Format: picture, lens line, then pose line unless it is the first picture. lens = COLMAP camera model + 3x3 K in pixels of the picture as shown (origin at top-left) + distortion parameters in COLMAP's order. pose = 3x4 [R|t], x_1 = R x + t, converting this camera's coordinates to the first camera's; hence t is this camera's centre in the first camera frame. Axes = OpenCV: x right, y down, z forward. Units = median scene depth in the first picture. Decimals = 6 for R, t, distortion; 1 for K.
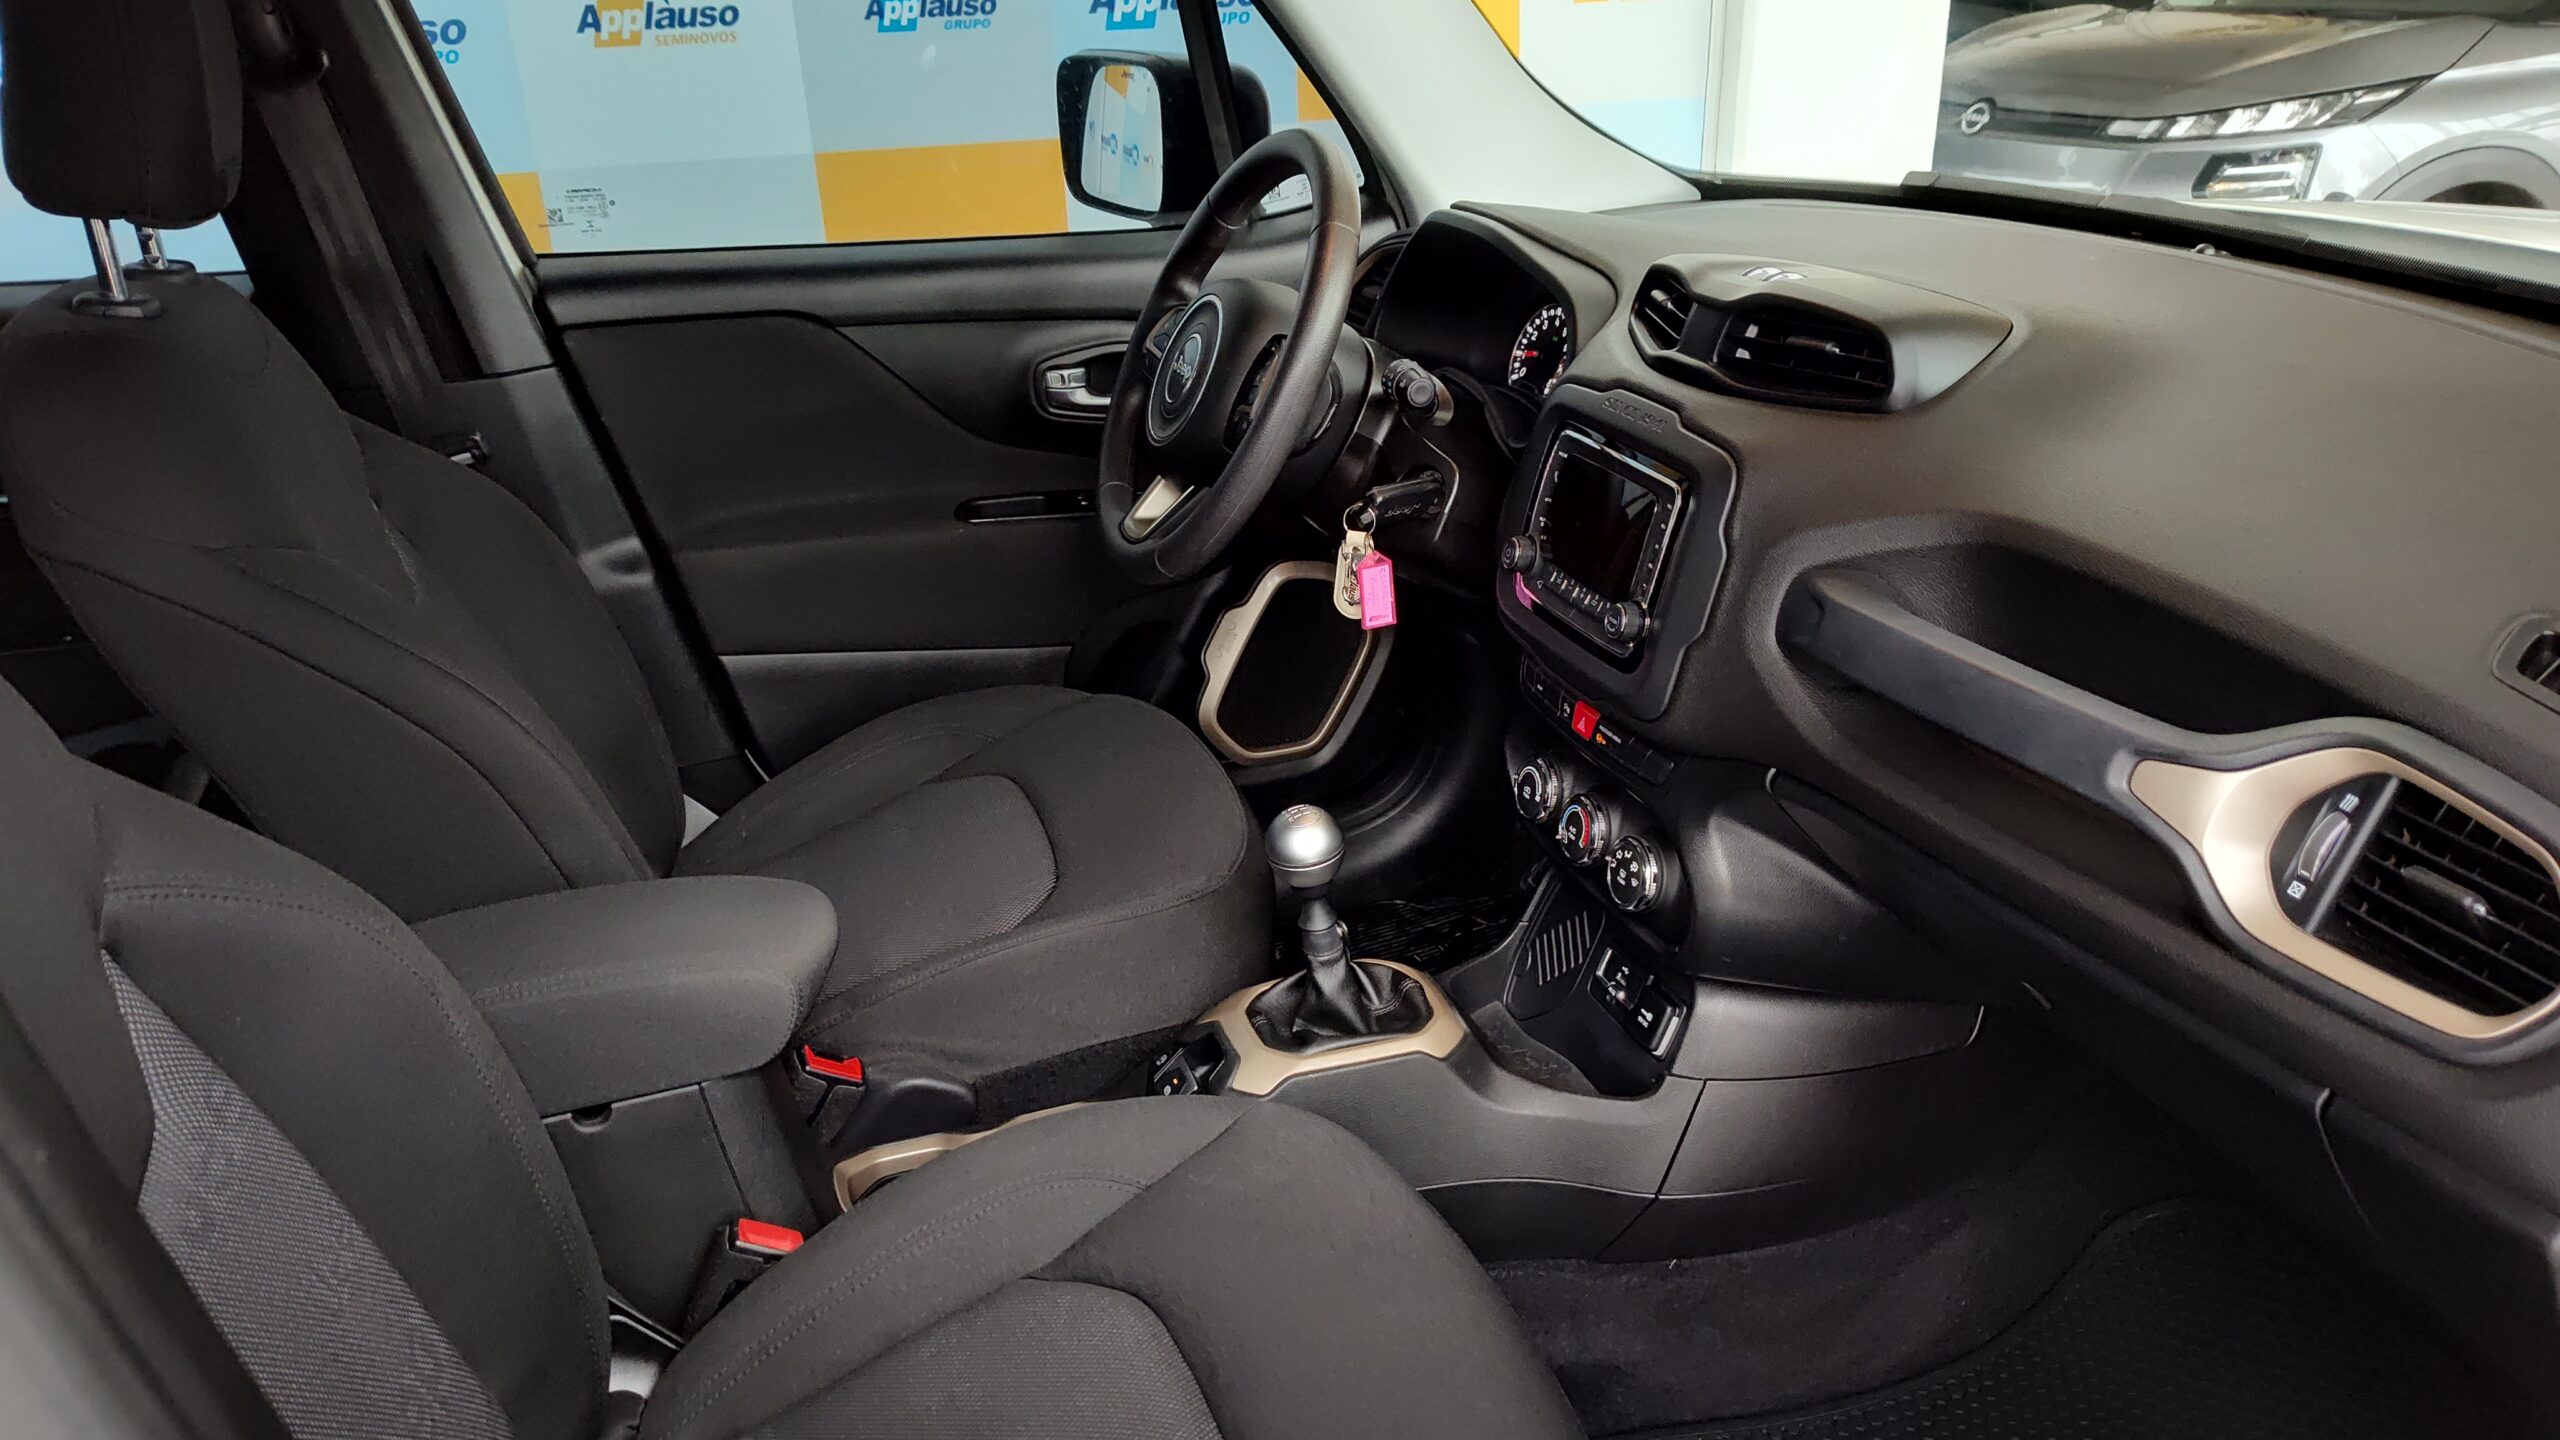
lens RADIAL K [[1664.2, 0, 1280.0], [0, 1664.2, 720.0], [0, 0, 1]] dist [-0.002903, -0.023527]
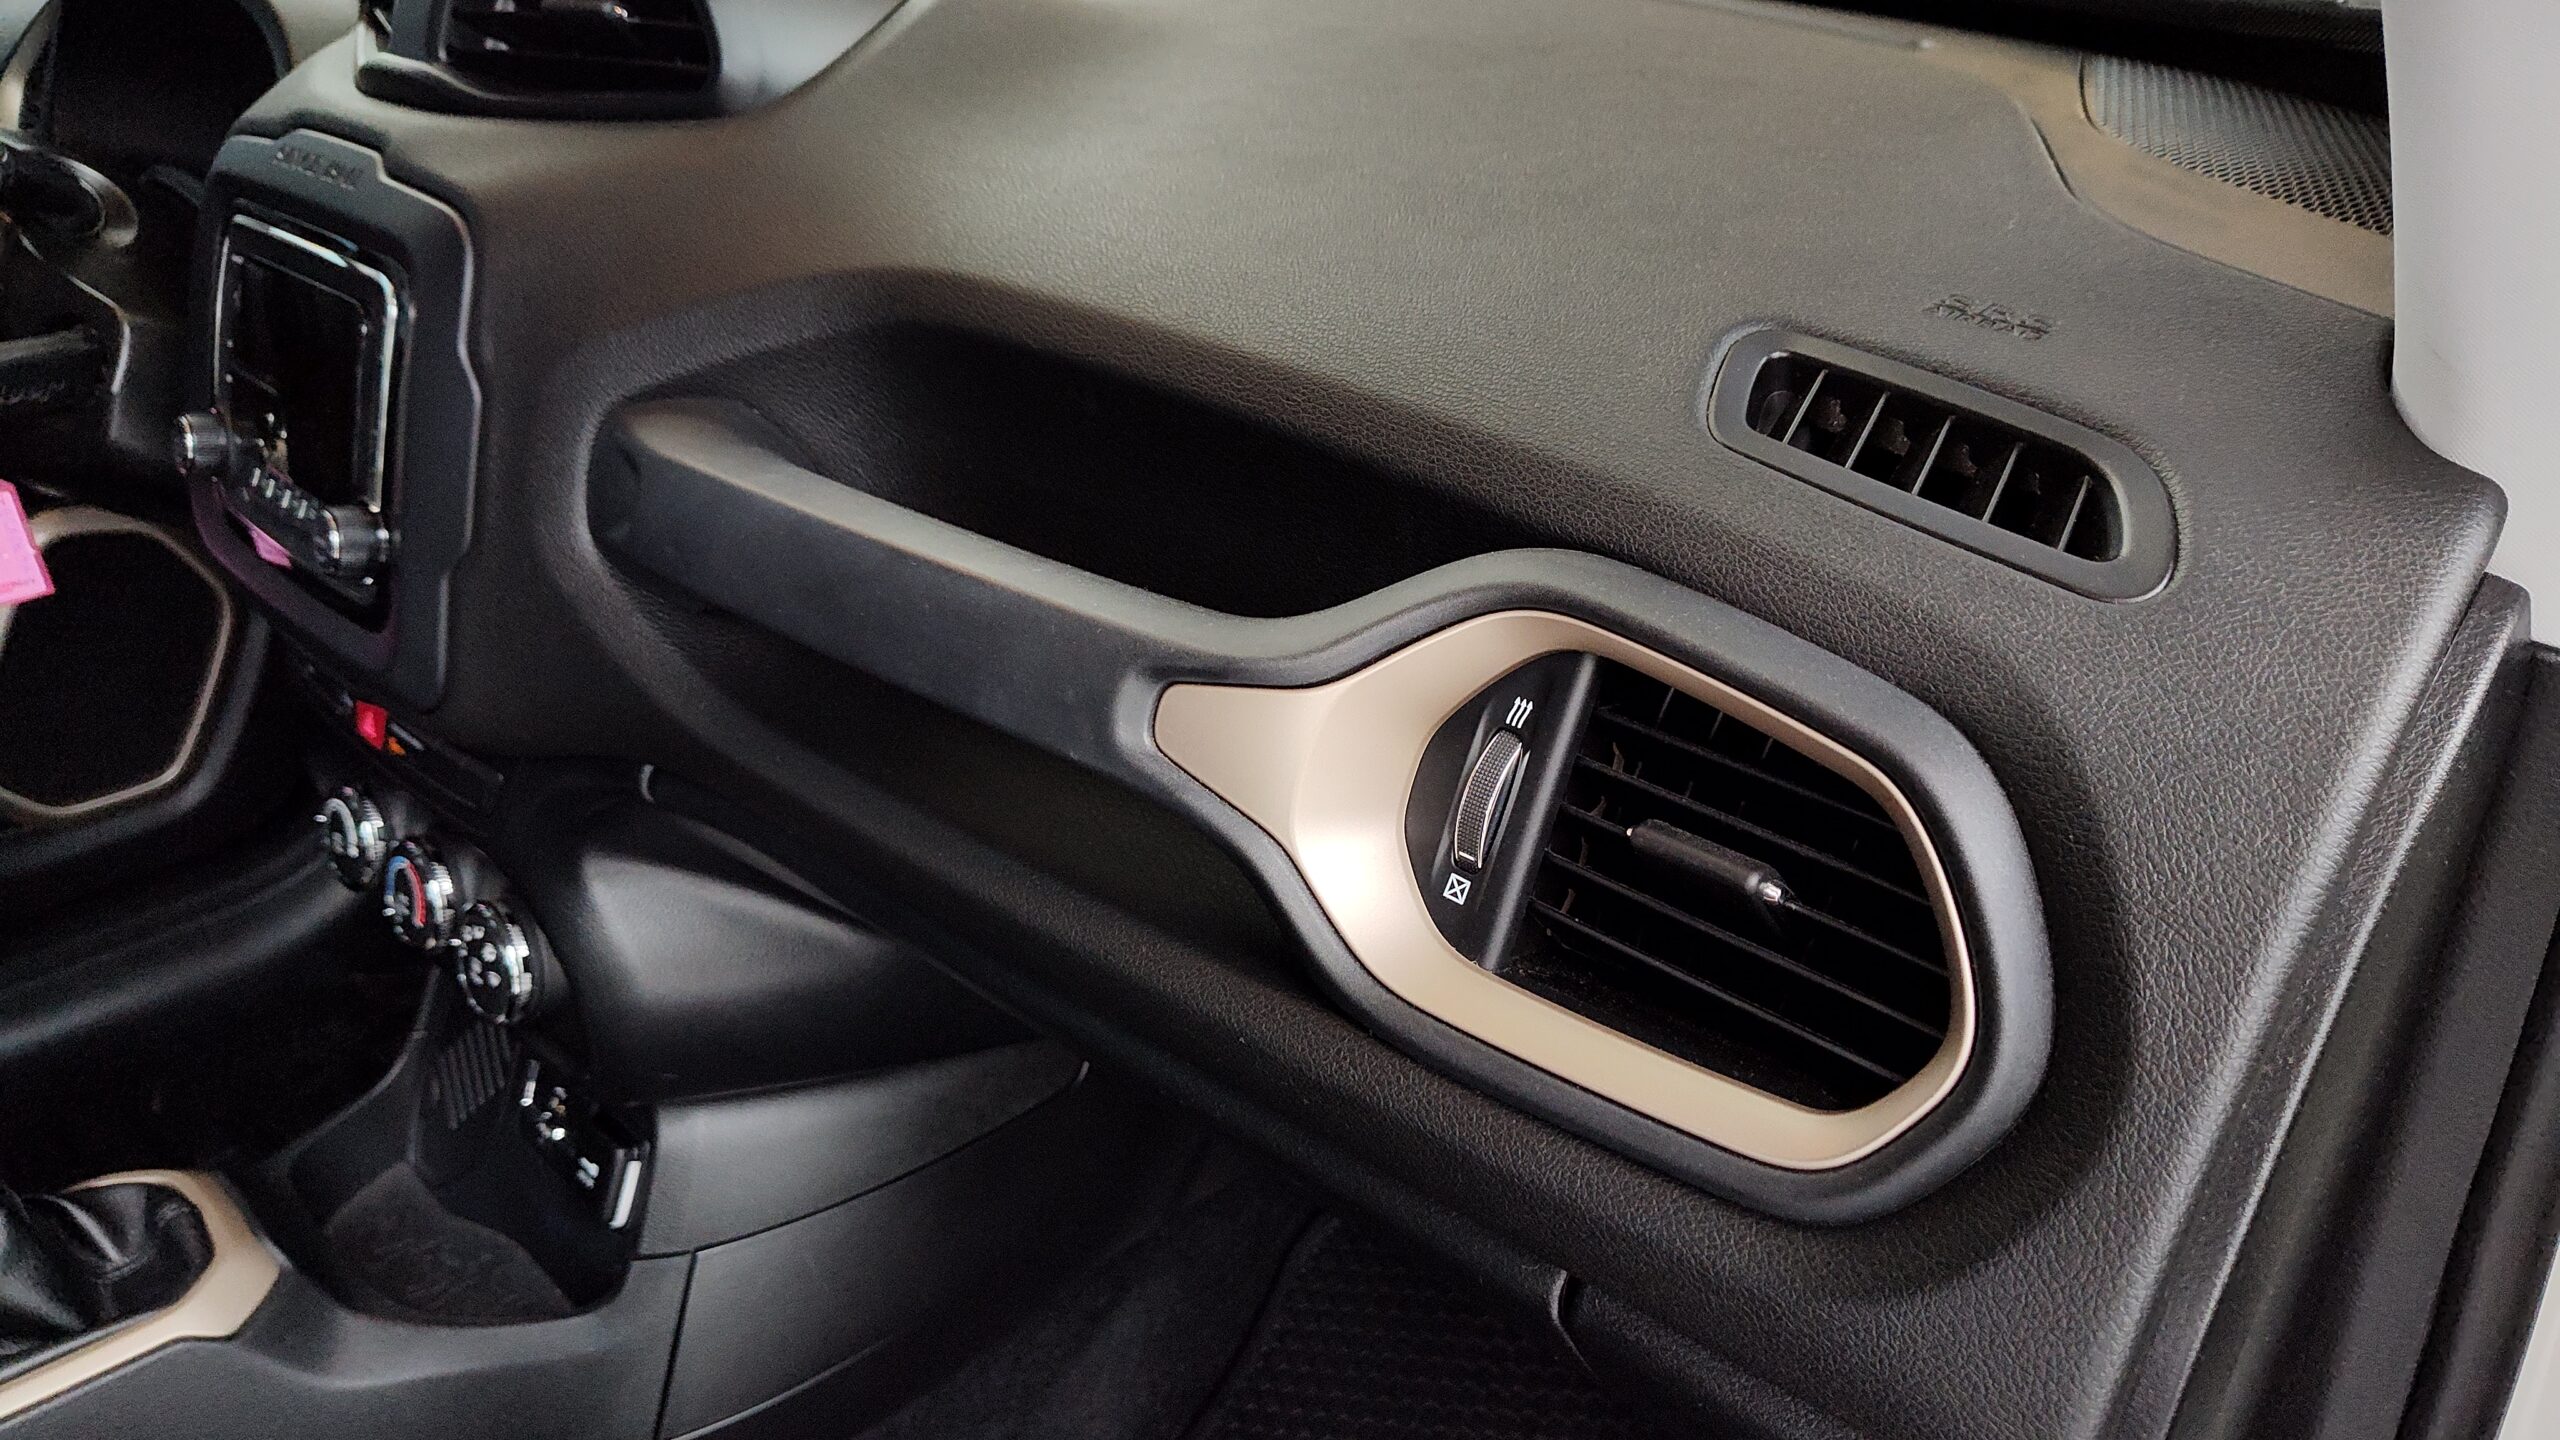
lens RADIAL K [[1777.9, 0, 1280.0], [0, 1777.9, 720.0], [0, 0, 1]] dist [-0.002044, -0.002294]
pose [[0.881975, -0.168128, 0.440288, 0.216459], [0.146917, 0.985735, 0.082112, -0.003580], [-0.447813, -0.007735, 0.894094, 0.347401]]
